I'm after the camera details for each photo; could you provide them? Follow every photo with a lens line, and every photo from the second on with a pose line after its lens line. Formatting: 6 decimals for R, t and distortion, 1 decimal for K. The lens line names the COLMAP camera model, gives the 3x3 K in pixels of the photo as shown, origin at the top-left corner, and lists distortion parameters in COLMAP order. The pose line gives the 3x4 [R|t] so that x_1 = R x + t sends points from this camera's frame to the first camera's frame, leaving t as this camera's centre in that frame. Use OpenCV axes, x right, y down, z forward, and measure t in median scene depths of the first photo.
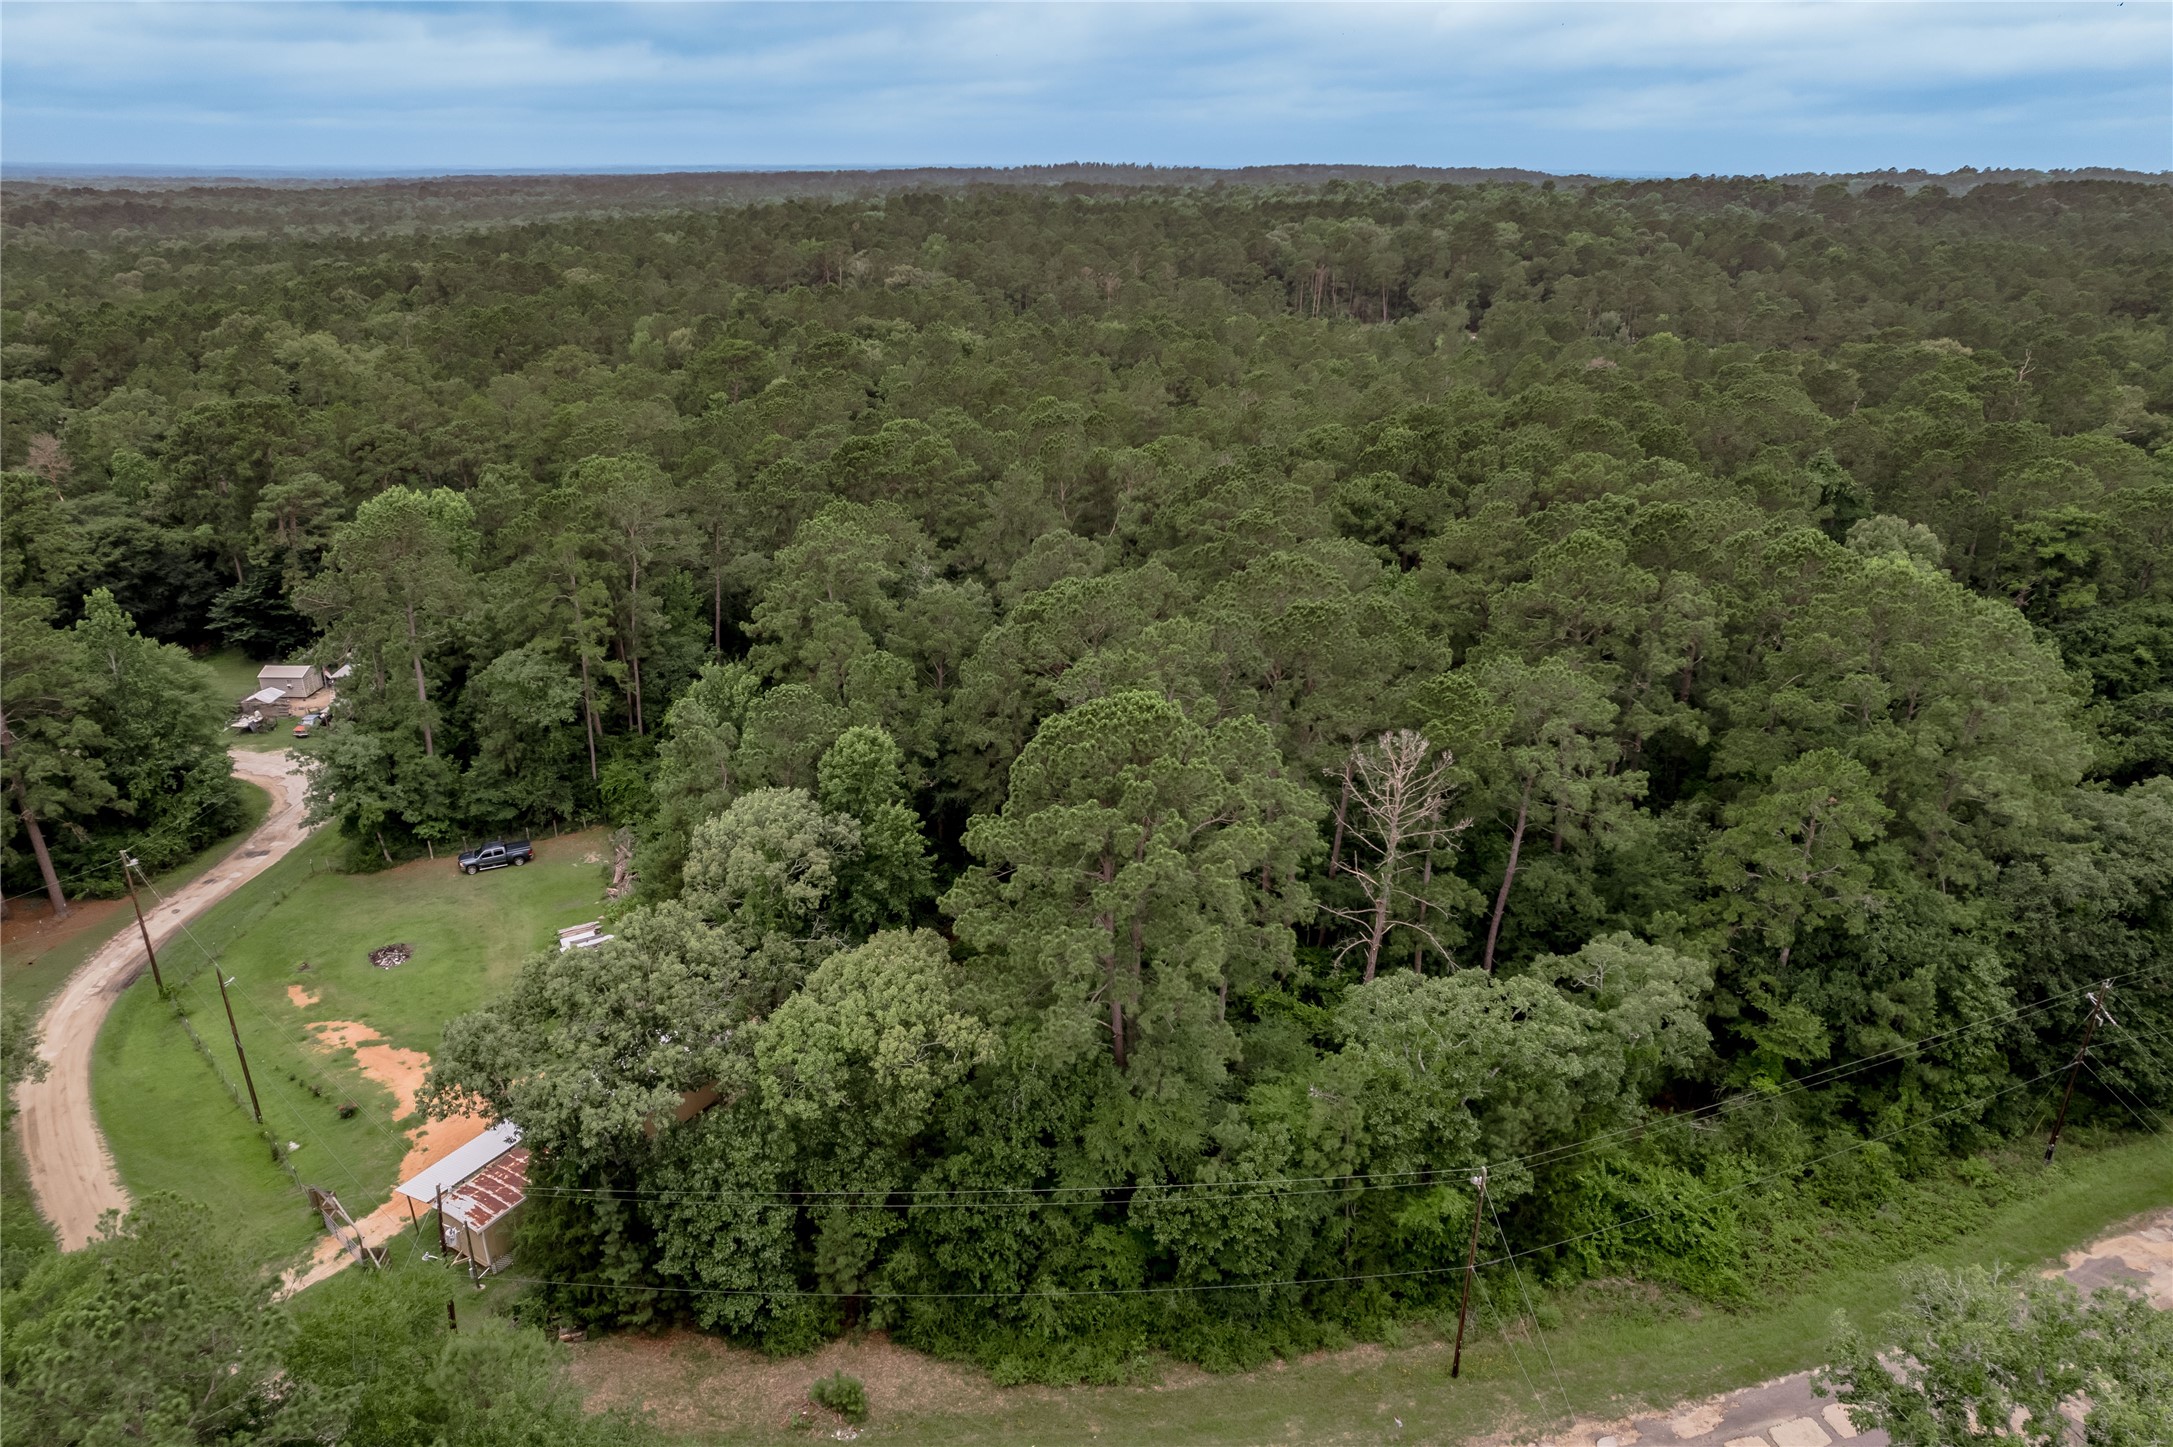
lens RADIAL K [[1462.6, 0, 1055.3], [0, 1462.6, 728.8], [0, 0, 1]] dist [-0.058404, 0.061918]
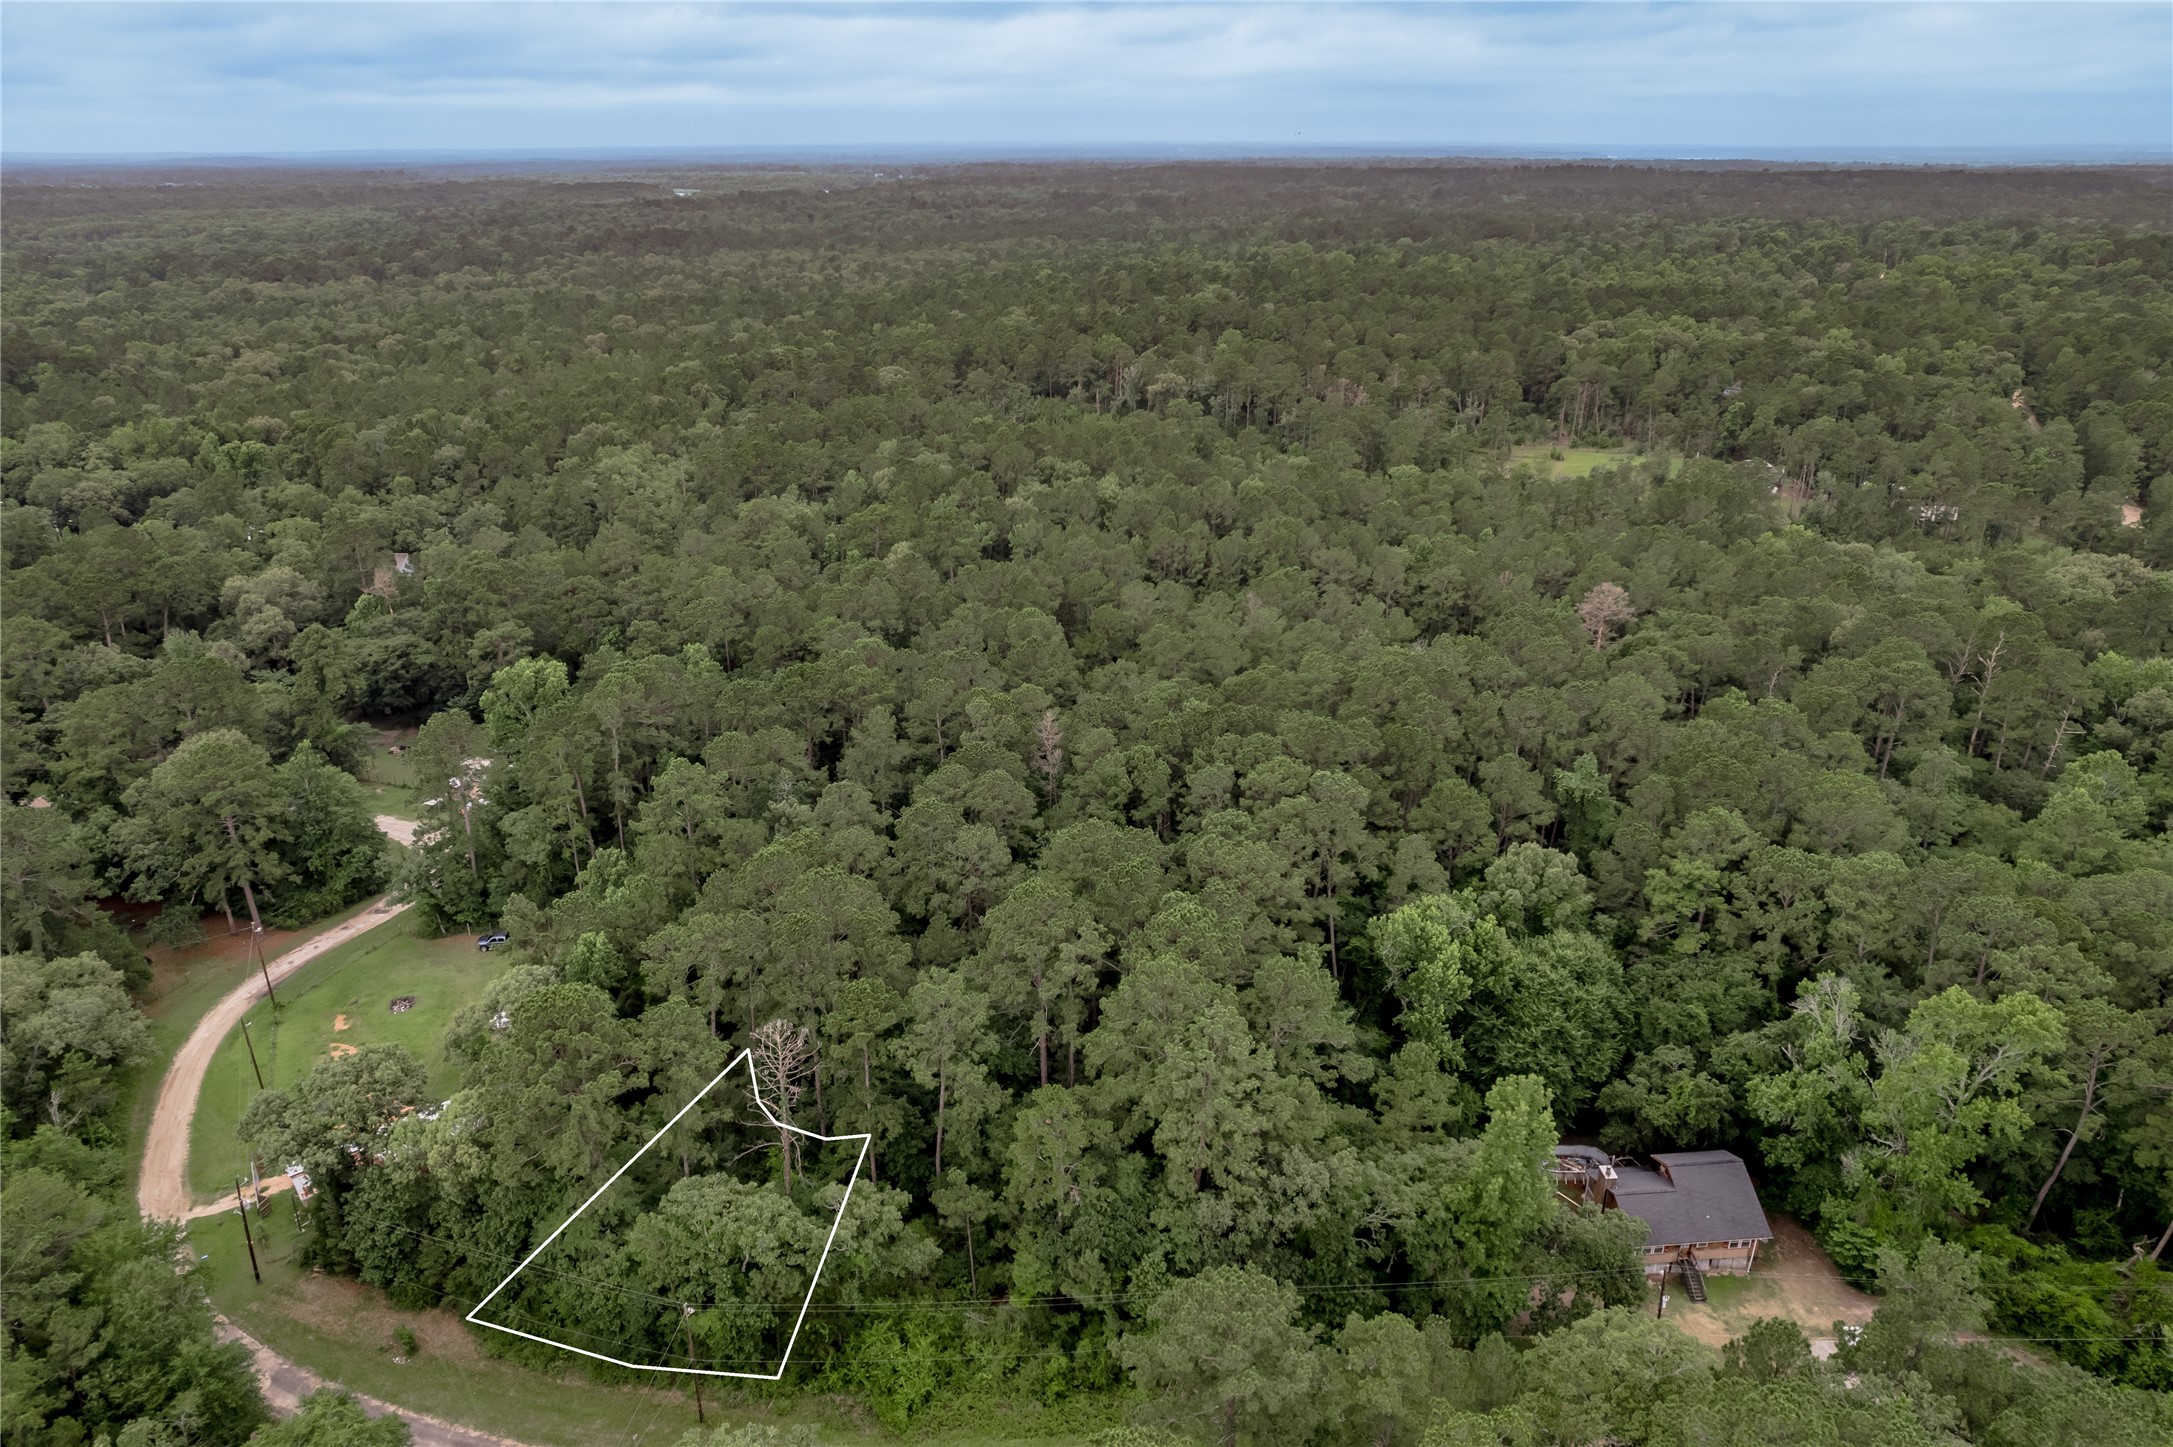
lens RADIAL K [[1462.6, 0, 1042.9], [0, 1462.6, 748.6], [0, 0, 1]] dist [-0.058404, 0.061918]
pose [[0.938362, 0.124871, -0.322312, 0.866523], [-0.113789, 0.992086, 0.053079, -0.364644], [0.326389, -0.013132, 0.945144, -0.348365]]
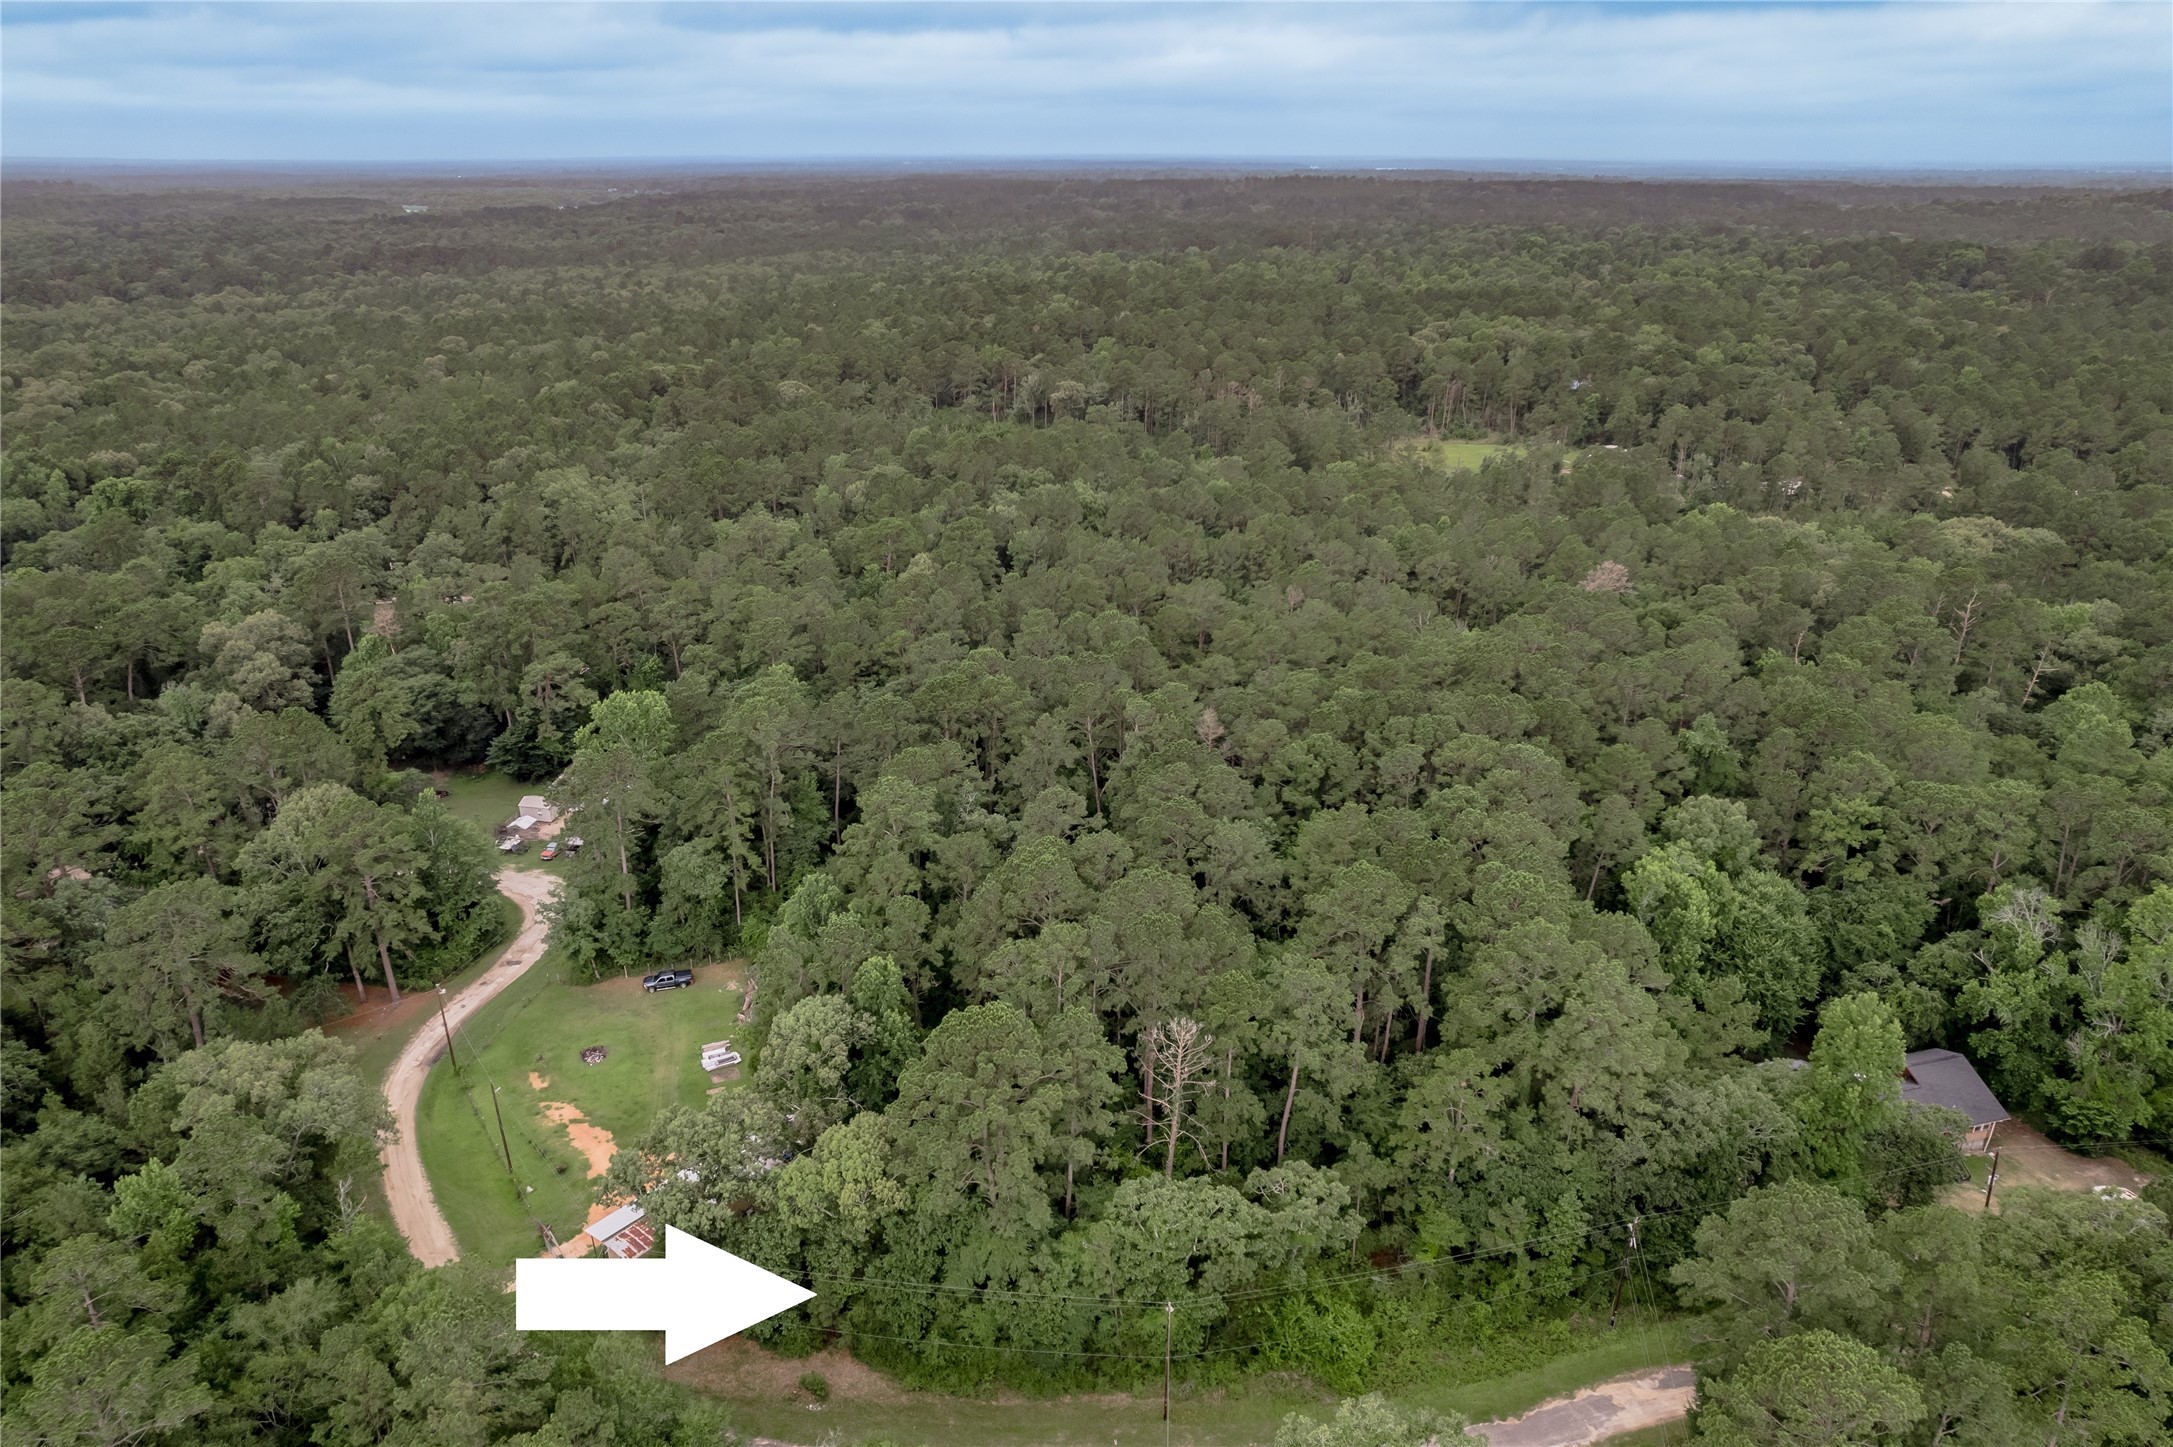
lens RADIAL K [[1462.6, 0, 1036.7], [0, 1462.6, 722.8], [0, 0, 1]] dist [-0.058404, 0.061918]
pose [[0.986193, 0.054401, -0.156411, 0.276528], [-0.052562, 0.998492, 0.015871, -0.303972], [0.157038, -0.007431, 0.987565, -0.544420]]
